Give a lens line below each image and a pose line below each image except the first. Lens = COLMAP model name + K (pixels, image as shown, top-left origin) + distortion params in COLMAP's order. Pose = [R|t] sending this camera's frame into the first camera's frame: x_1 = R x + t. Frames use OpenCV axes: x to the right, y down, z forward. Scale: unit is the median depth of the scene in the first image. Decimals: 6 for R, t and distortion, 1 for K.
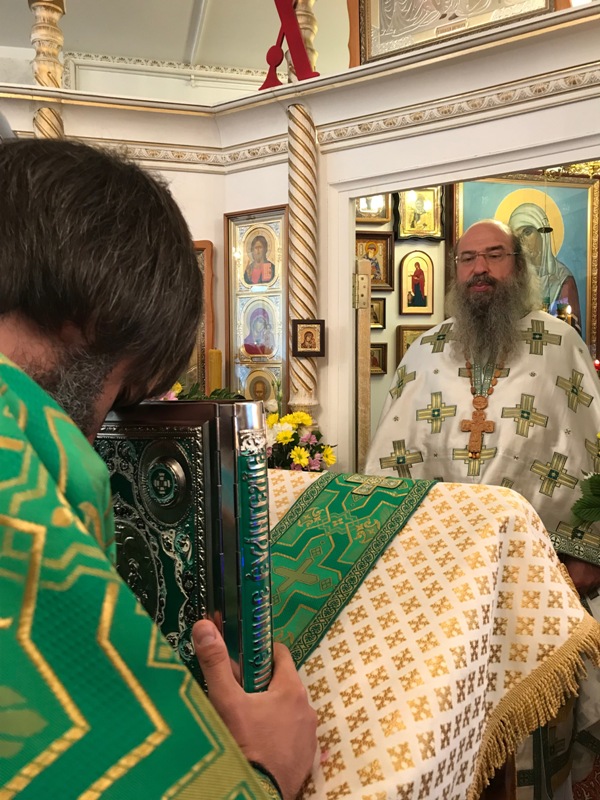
lens RADIAL K [[760.8, 0, 326.6], [0, 760.8, 397.8], [0, 0, 1]] dist [0.199792, -0.057843]
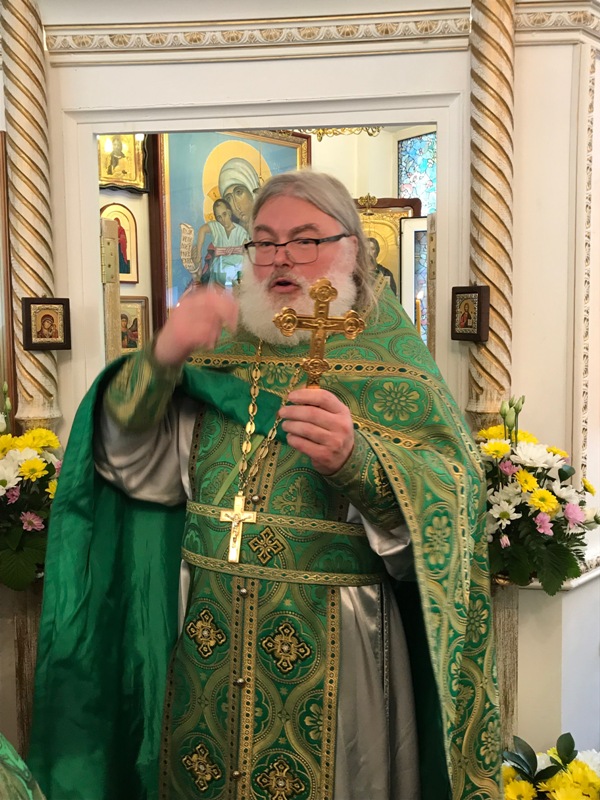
lens RADIAL K [[837.6, 0, 314.9], [0, 837.6, 380.8], [0, 0, 1]] dist [0.112594, 0.000000]
pose [[0.886167, -0.037431, 0.461852, -0.168510], [0.026513, 0.999195, 0.030108, -0.042383], [-0.462607, -0.014436, 0.886446, 0.183506]]
